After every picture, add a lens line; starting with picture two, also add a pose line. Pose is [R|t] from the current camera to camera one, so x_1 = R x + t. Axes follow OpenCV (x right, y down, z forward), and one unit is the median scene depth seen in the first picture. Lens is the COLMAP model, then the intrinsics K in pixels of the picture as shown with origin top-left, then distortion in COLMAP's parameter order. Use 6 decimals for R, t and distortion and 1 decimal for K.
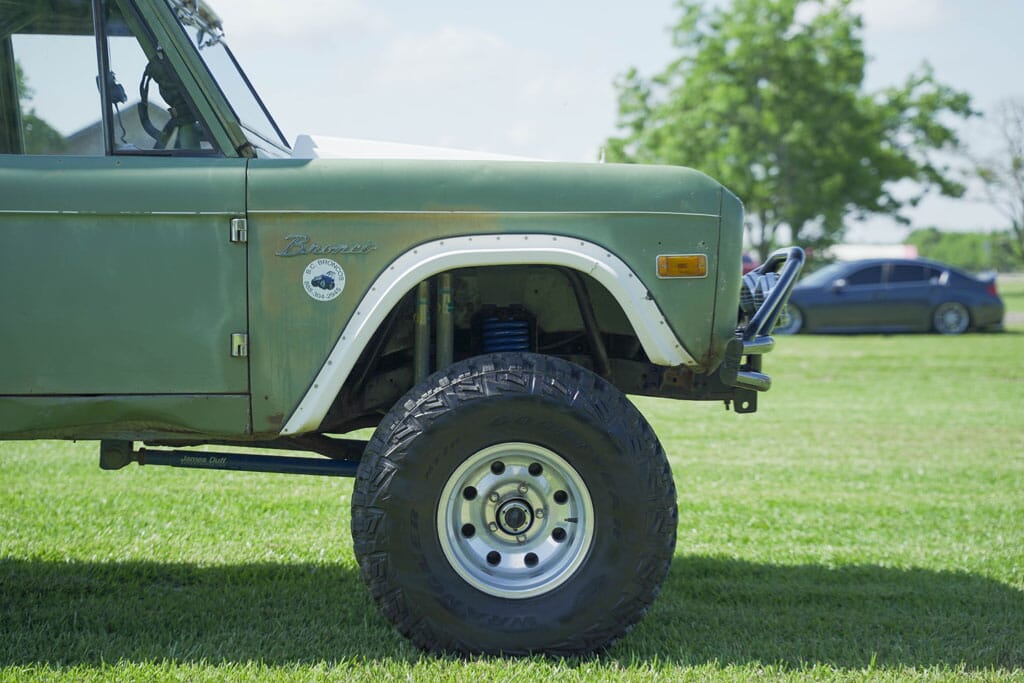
lens RADIAL K [[1822.2, 0, 512.0], [0, 1822.2, 341.5], [0, 0, 1]] dist [0.284777, 0.082380]
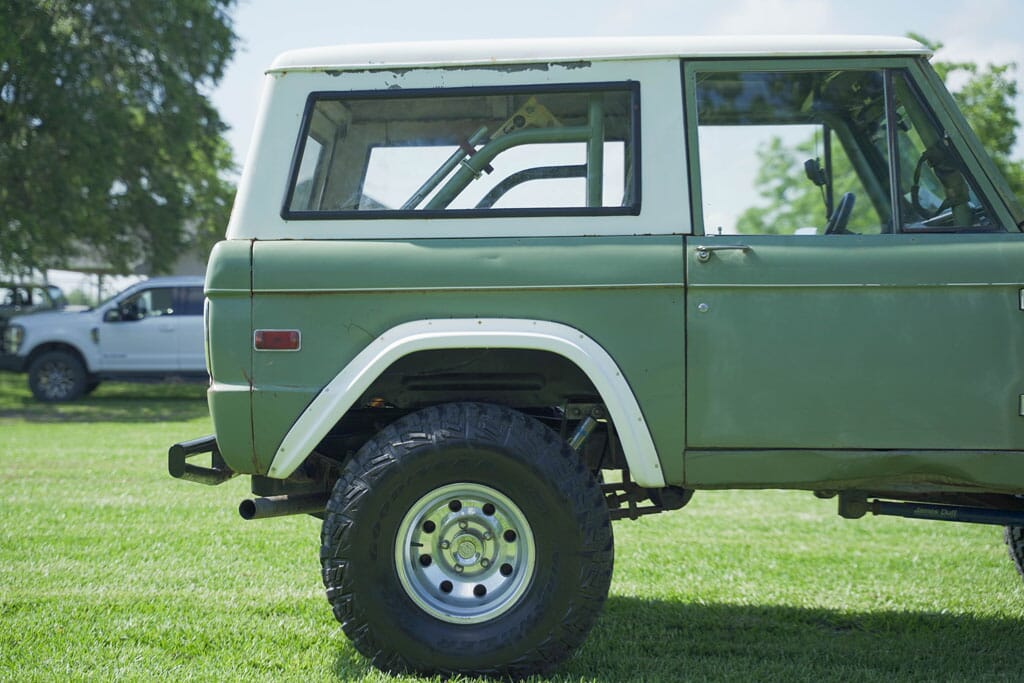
lens RADIAL K [[1822.2, 0, 512.0], [0, 1822.2, 341.5], [0, 0, 1]] dist [0.284777, 0.082380]
pose [[0.999146, 0.001066, -0.041305, -0.372804], [-0.002570, 0.999335, -0.036370, 0.004646], [0.041239, 0.036445, 0.998484, -0.101736]]
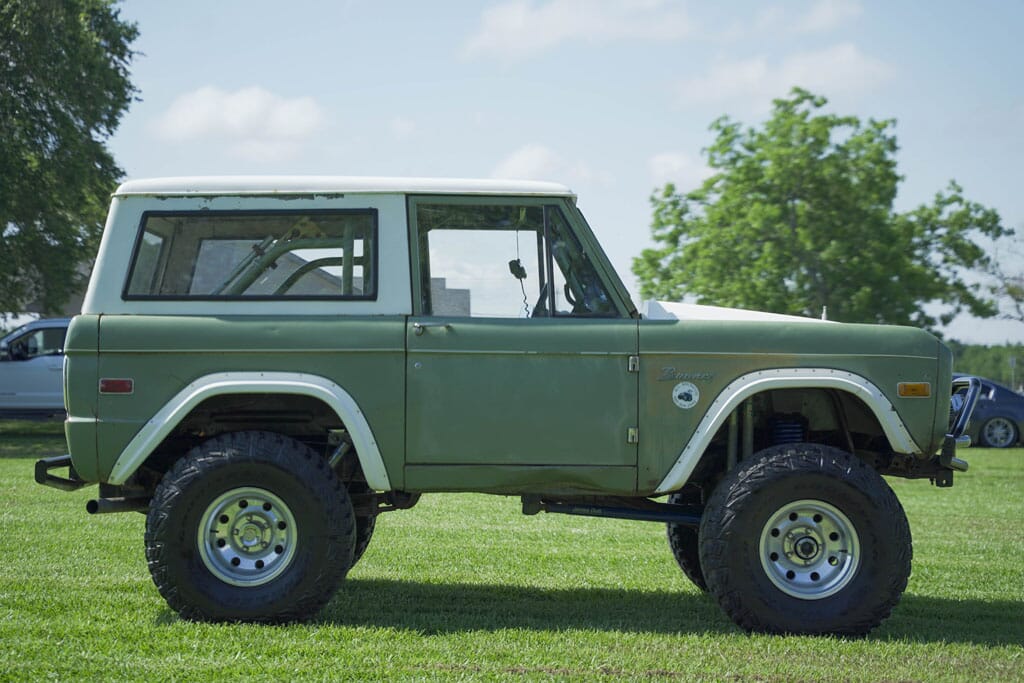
lens RADIAL K [[1886.1, 0, 512.0], [0, 1886.1, 341.5], [0, 0, 1]] dist [0.376595, 0.175024]
pose [[0.999921, 0.012531, 0.001338, -0.235766], [-0.012433, 0.998266, -0.057537, 0.015122], [-0.002057, 0.057516, 0.998342, -0.600213]]
